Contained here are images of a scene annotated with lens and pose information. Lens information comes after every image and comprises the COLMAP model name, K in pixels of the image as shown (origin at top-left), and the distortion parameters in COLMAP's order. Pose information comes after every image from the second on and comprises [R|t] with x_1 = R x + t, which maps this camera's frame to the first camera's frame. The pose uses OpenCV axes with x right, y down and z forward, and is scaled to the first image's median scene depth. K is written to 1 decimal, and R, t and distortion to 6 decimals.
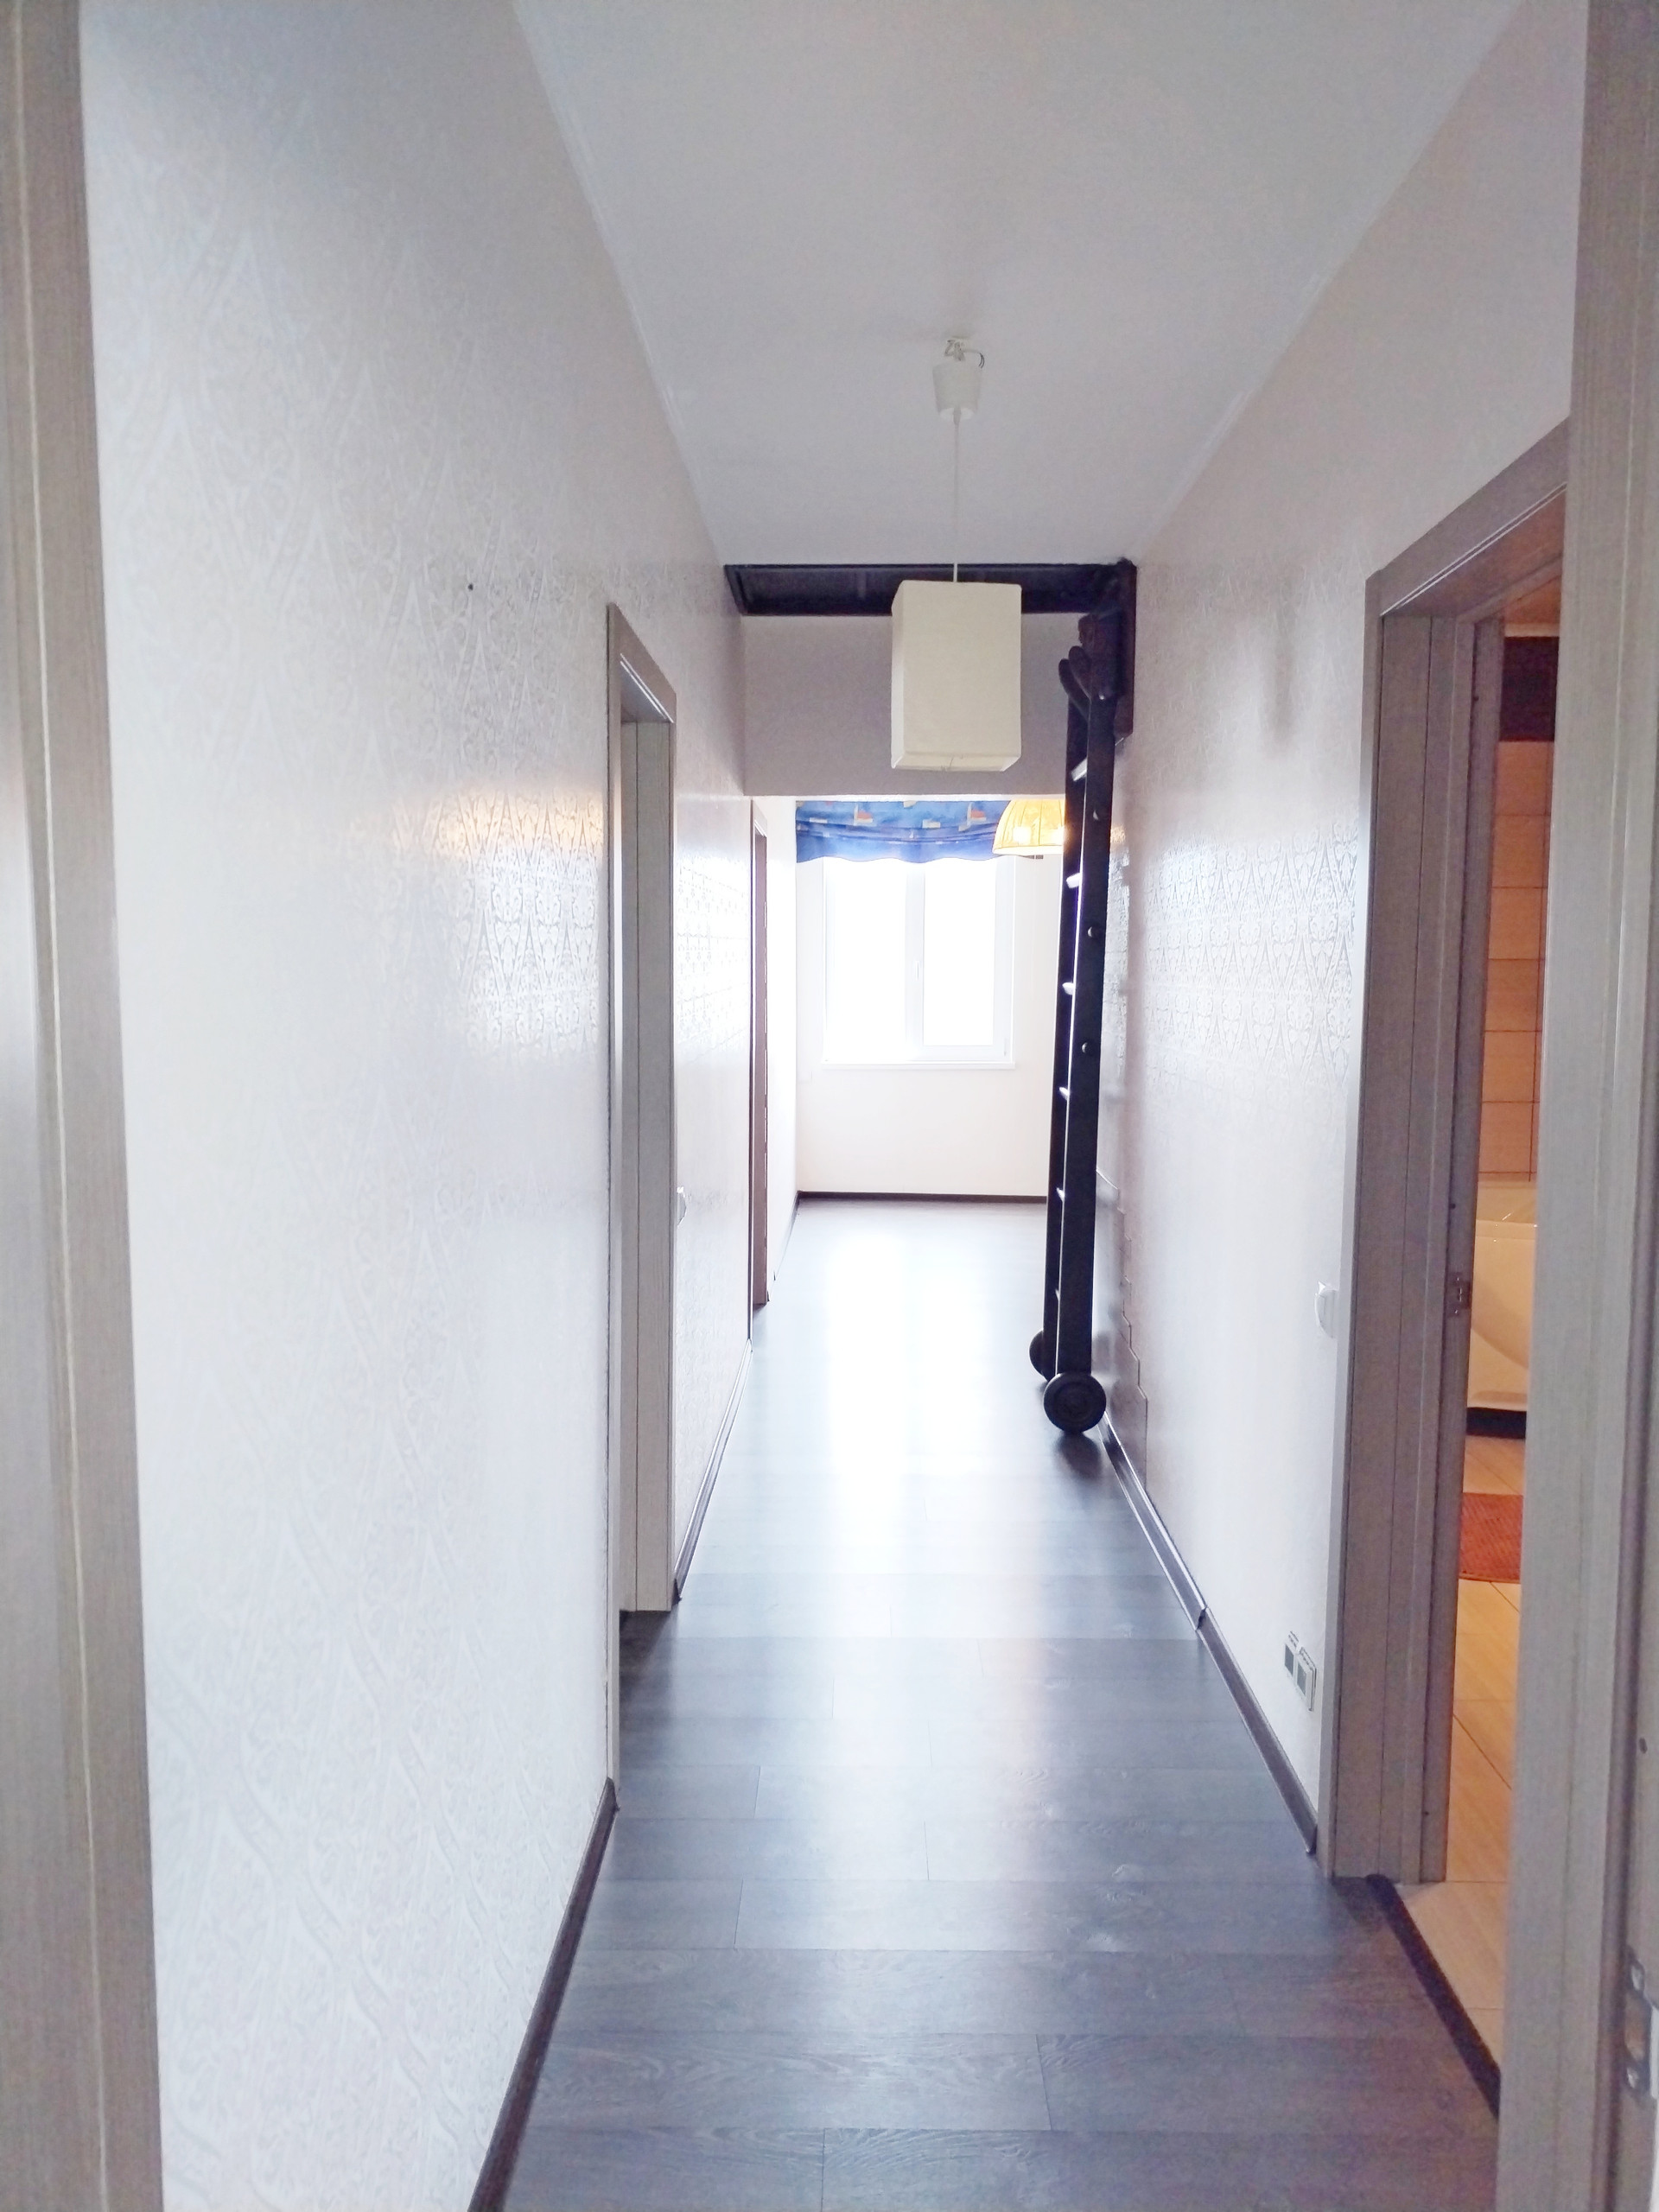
lens RADIAL K [[1654.9, 0, 829.5], [0, 1654.9, 1106.0], [0, 0, 1]] dist [0.048752, -0.028696]
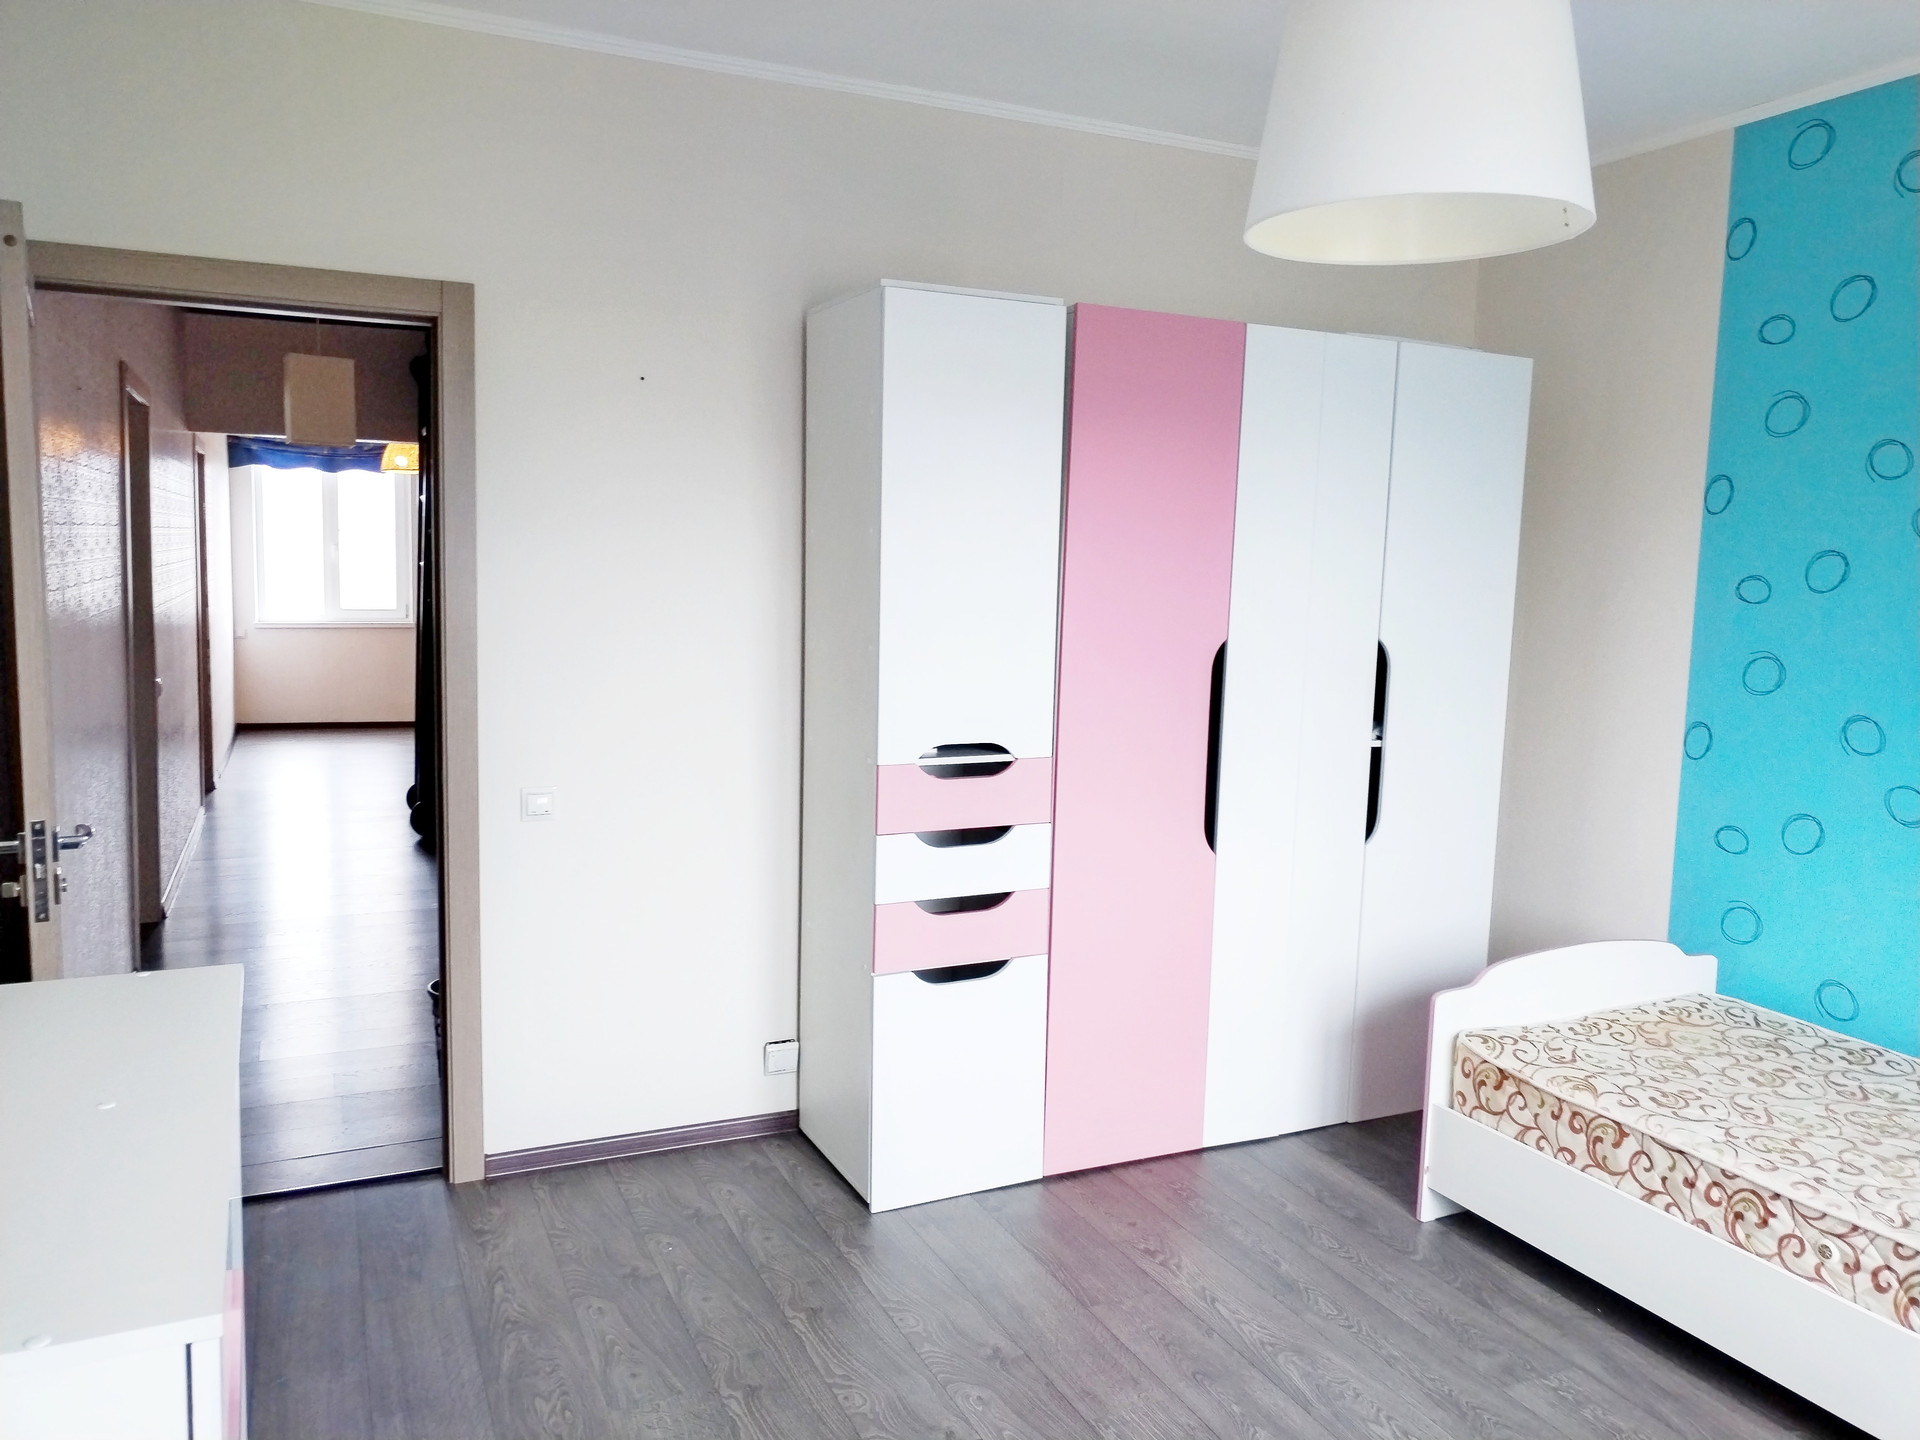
lens RADIAL K [[1436.4, 0, 960.0], [0, 1436.4, 720.0], [0, 0, 1]] dist [0.048752, -0.028696]
pose [[0.902720, -0.024643, 0.429522, 0.005922], [0.012139, 0.999420, 0.031829, 0.034124], [-0.430057, -0.023519, 0.902495, -0.429875]]
